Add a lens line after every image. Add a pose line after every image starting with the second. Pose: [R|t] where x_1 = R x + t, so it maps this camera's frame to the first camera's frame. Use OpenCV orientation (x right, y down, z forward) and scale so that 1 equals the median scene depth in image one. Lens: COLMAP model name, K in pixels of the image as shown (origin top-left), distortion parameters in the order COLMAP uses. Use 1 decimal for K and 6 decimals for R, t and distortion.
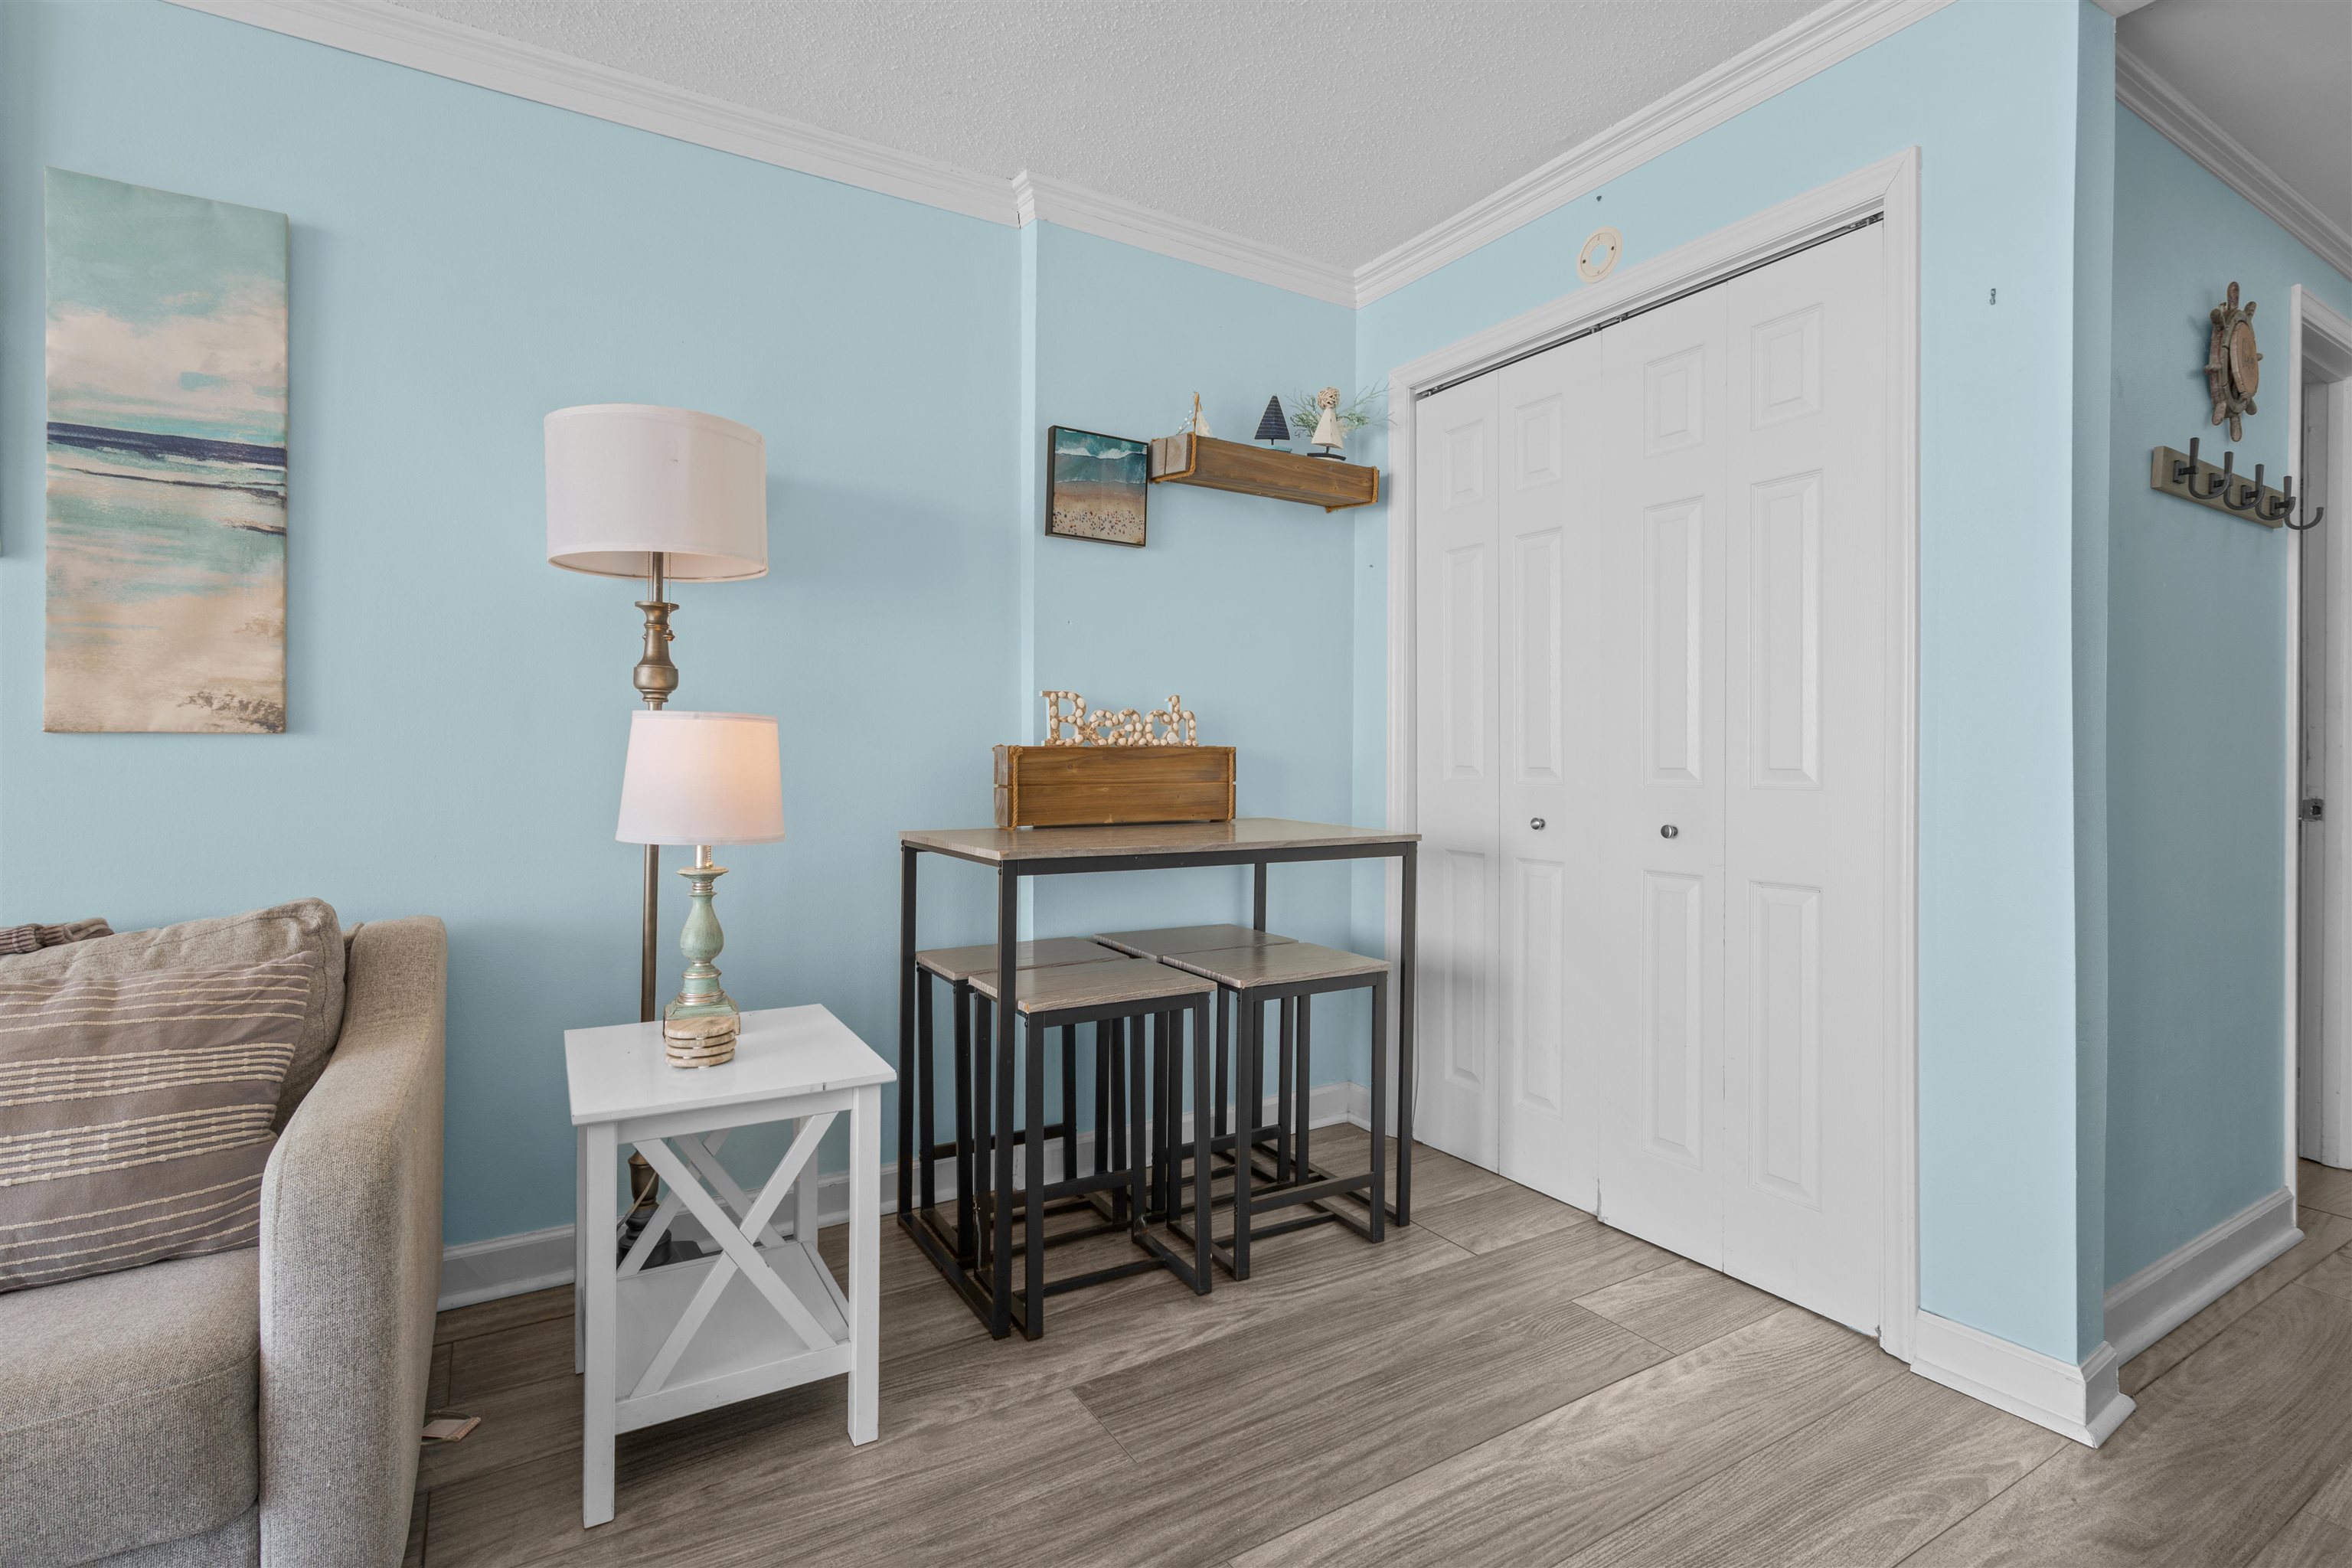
lens RADIAL K [[1118.3, 0, 1177.1], [0, 1118.3, 753.7], [0, 0, 1]] dist [-0.000862, 0.000196]
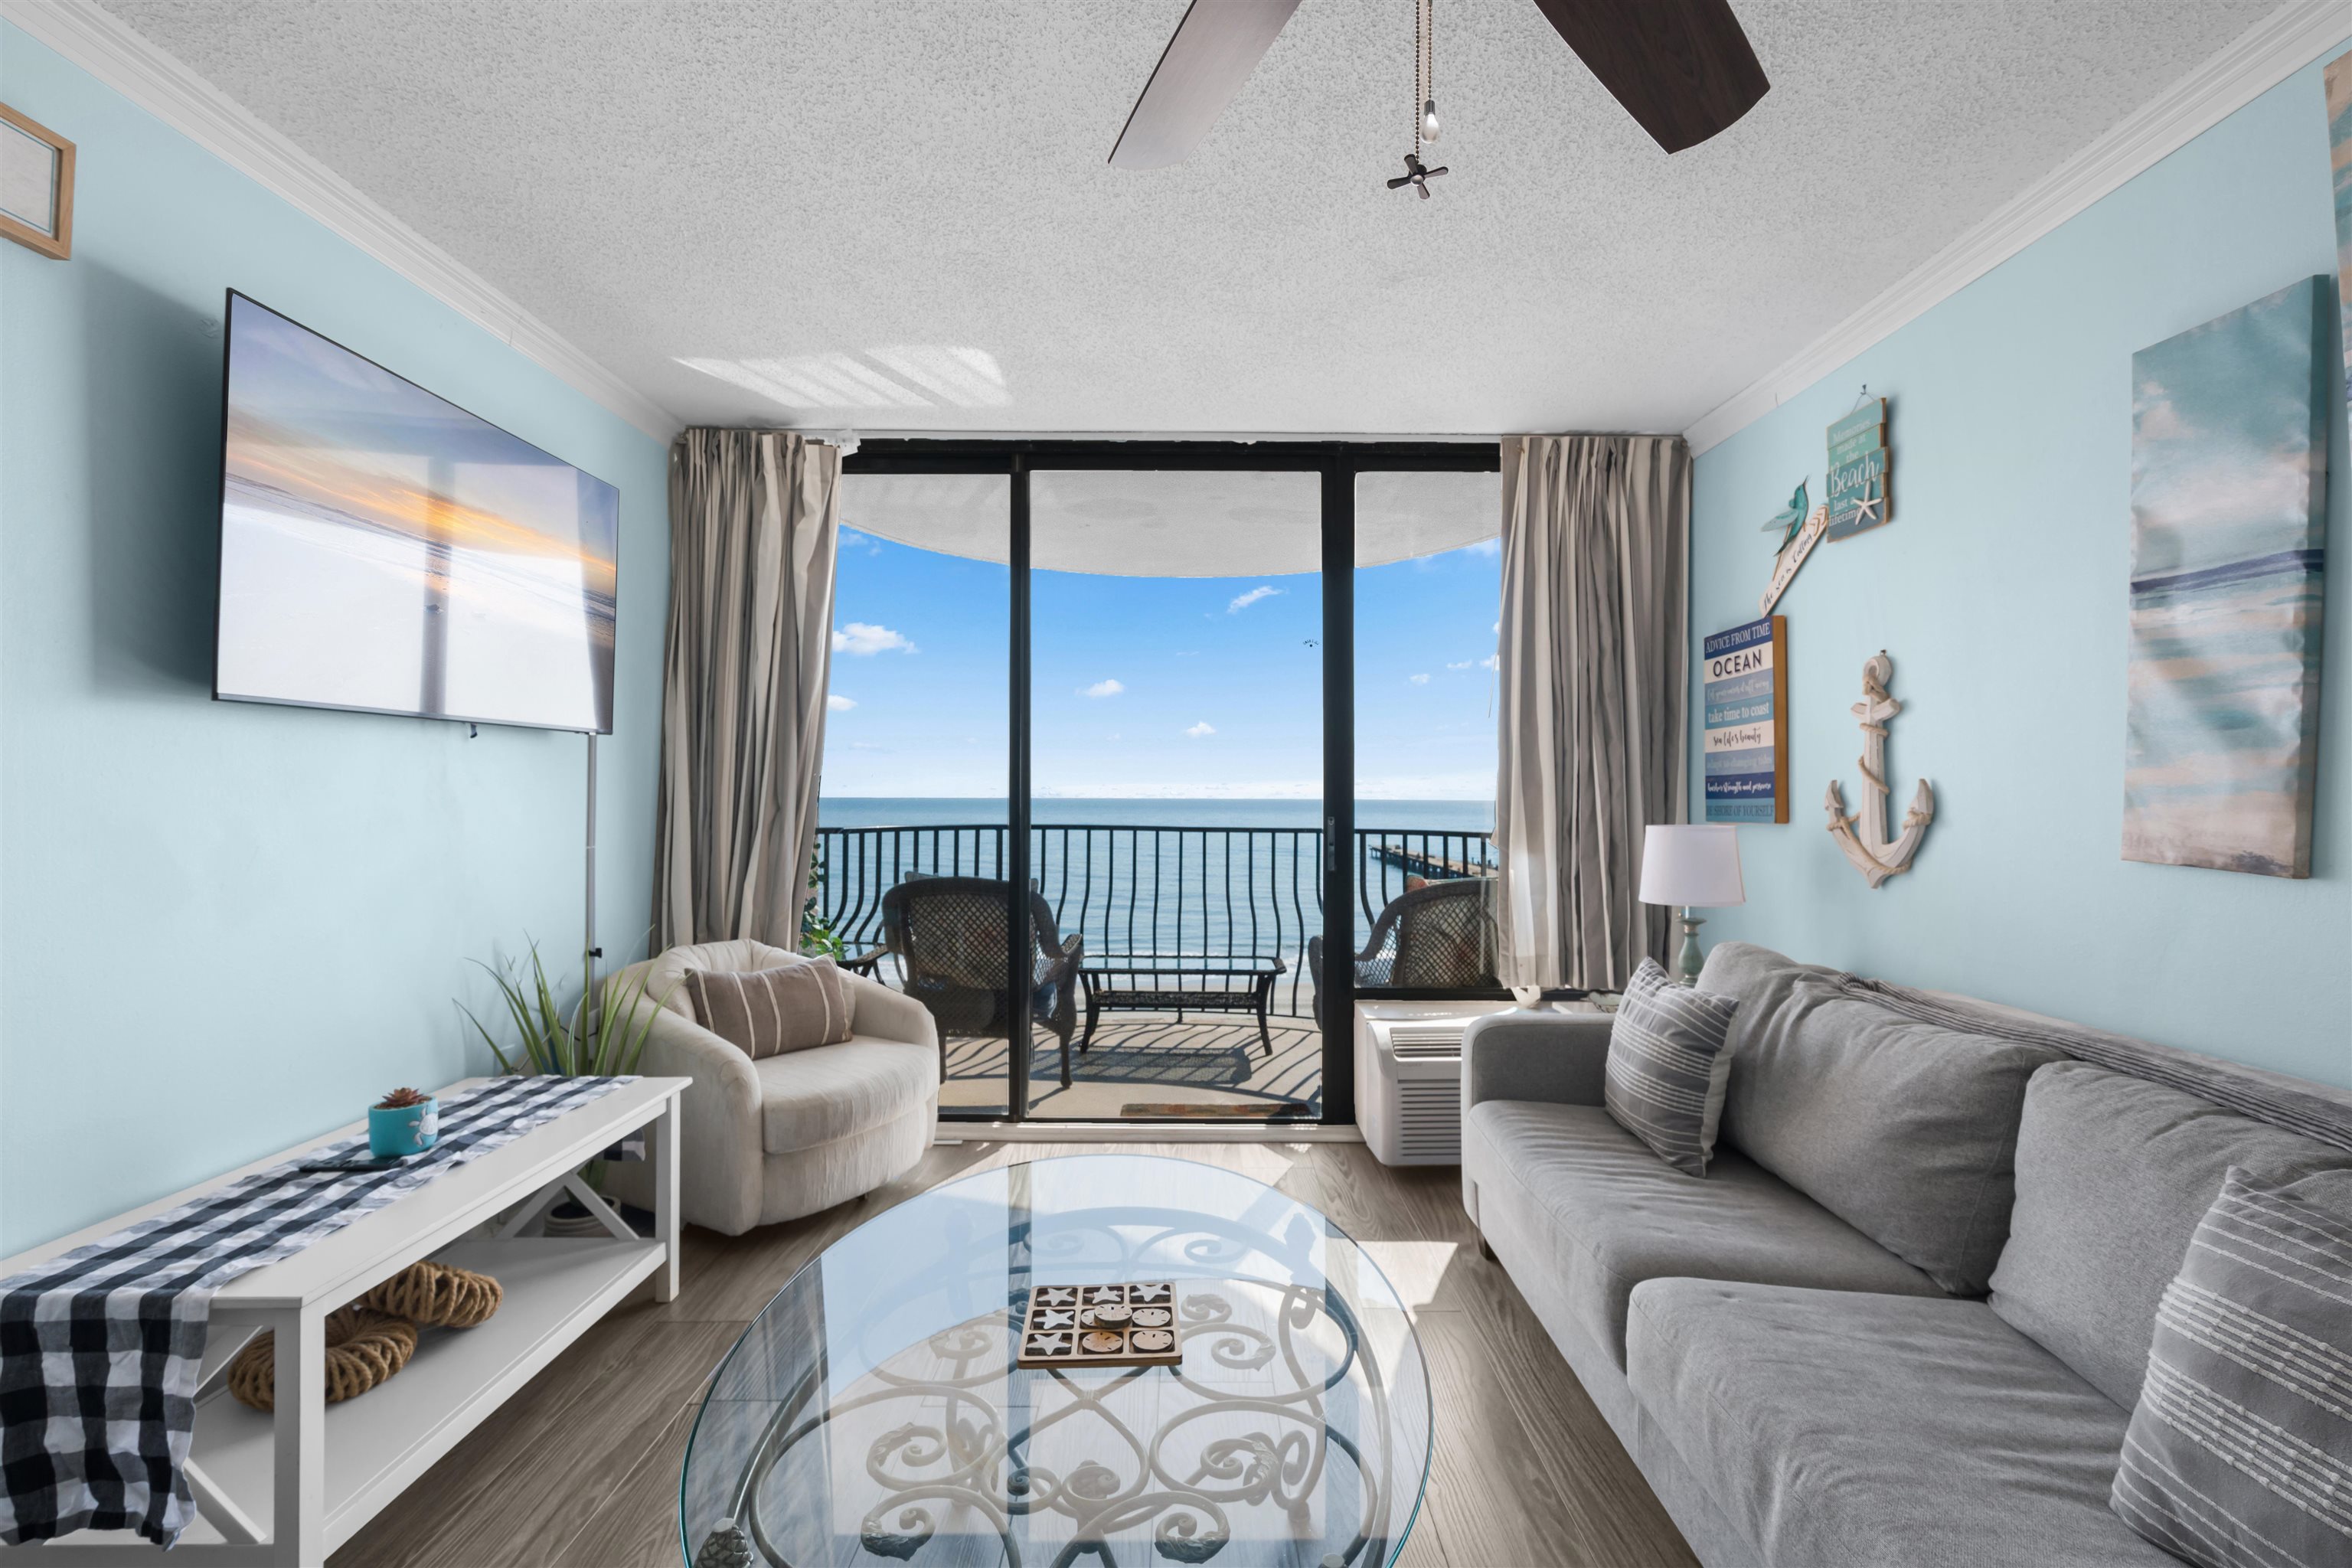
lens RADIAL K [[1068.8, 0, 1179.3], [0, 1068.8, 784.7], [0, 0, 1]] dist [-0.000029, 0.000323]
pose [[-0.533486, -0.018559, -0.845605, 0.037560], [-0.005286, 0.999813, -0.018609, -0.072239], [0.845792, -0.005458, -0.533484, 0.556514]]
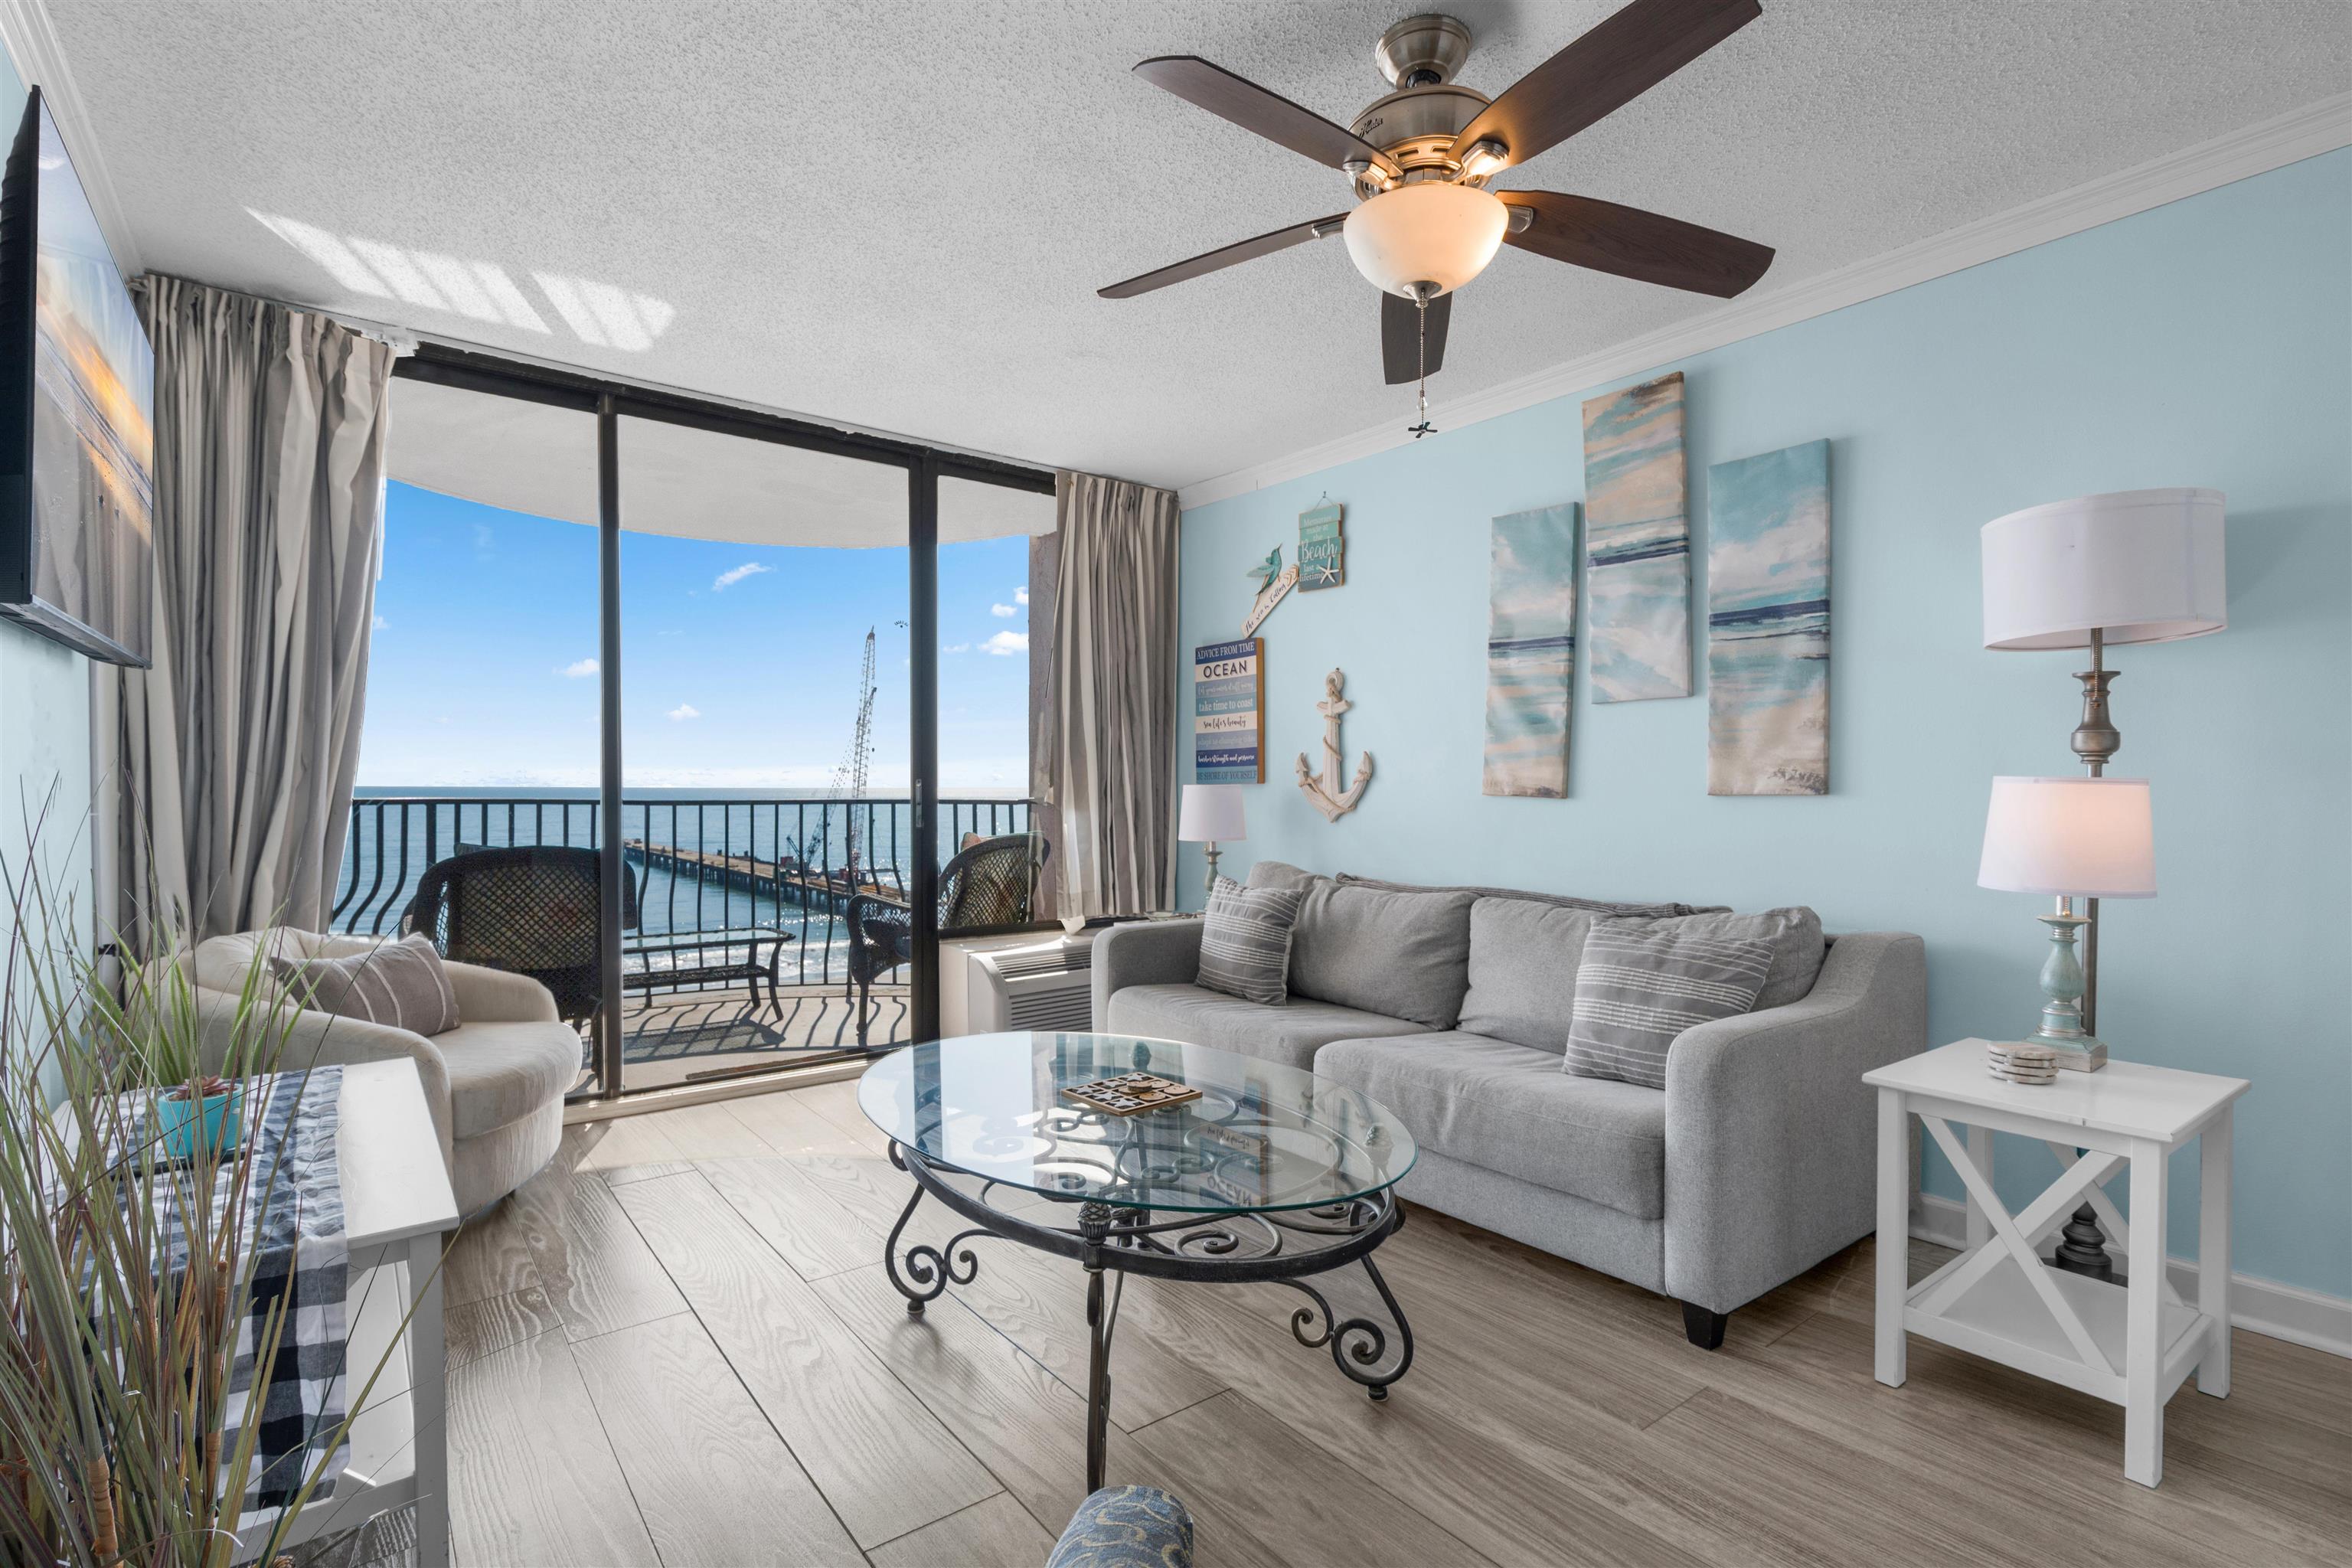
lens RADIAL K [[1130.3, 0, 1182.8], [0, 1130.3, 811.9], [0, 0, 1]] dist [-0.000724, 0.000084]
pose [[0.105741, 0.014292, -0.994291, 0.639470], [0.000414, 0.999896, 0.014417, -0.019153], [0.994394, -0.001936, 0.105724, 0.010161]]
